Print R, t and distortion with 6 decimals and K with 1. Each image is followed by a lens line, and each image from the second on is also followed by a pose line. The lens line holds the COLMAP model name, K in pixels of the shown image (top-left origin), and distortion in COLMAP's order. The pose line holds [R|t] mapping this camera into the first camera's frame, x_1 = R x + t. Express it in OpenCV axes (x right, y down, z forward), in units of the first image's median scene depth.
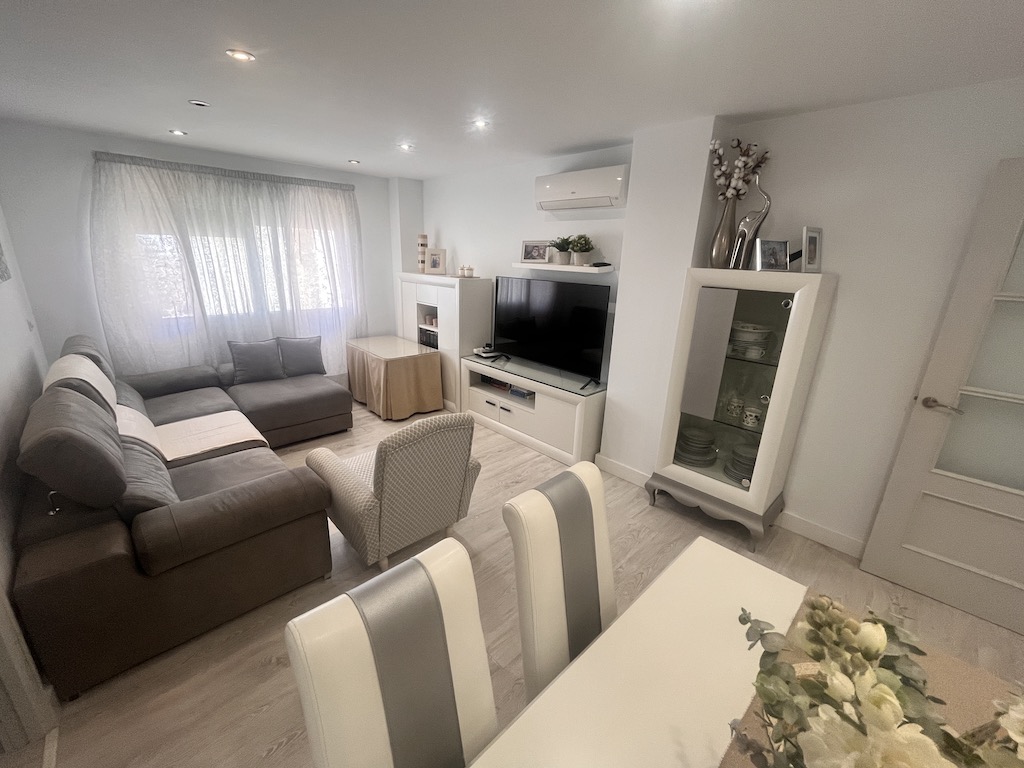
lens RADIAL K [[417.4, 0, 511.6], [0, 417.4, 386.9], [0, 0, 1]] dist [-0.002249, -0.000790]
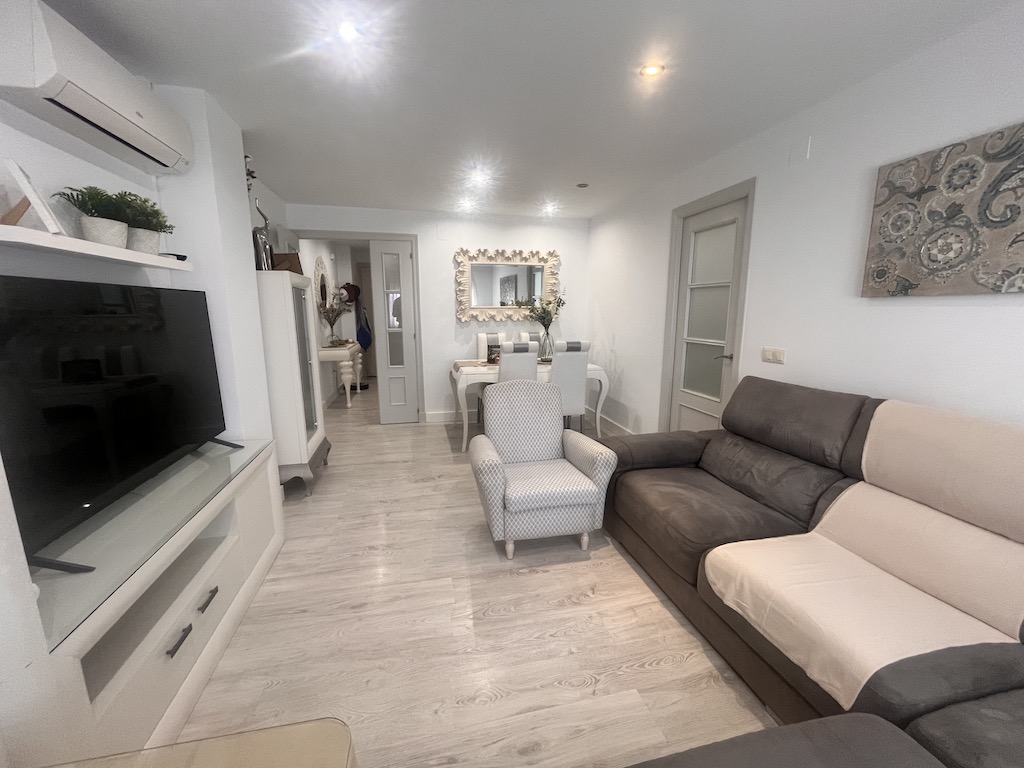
lens RADIAL K [[417.4, 0, 509.7], [0, 417.4, 384.9], [0, 0, 1]] dist [-0.002249, -0.000790]
pose [[-0.857565, -0.115143, 0.501324, -0.491785], [0.138498, 0.886943, 0.440626, -0.297515], [-0.495380, 0.447297, -0.744664, 1.178231]]
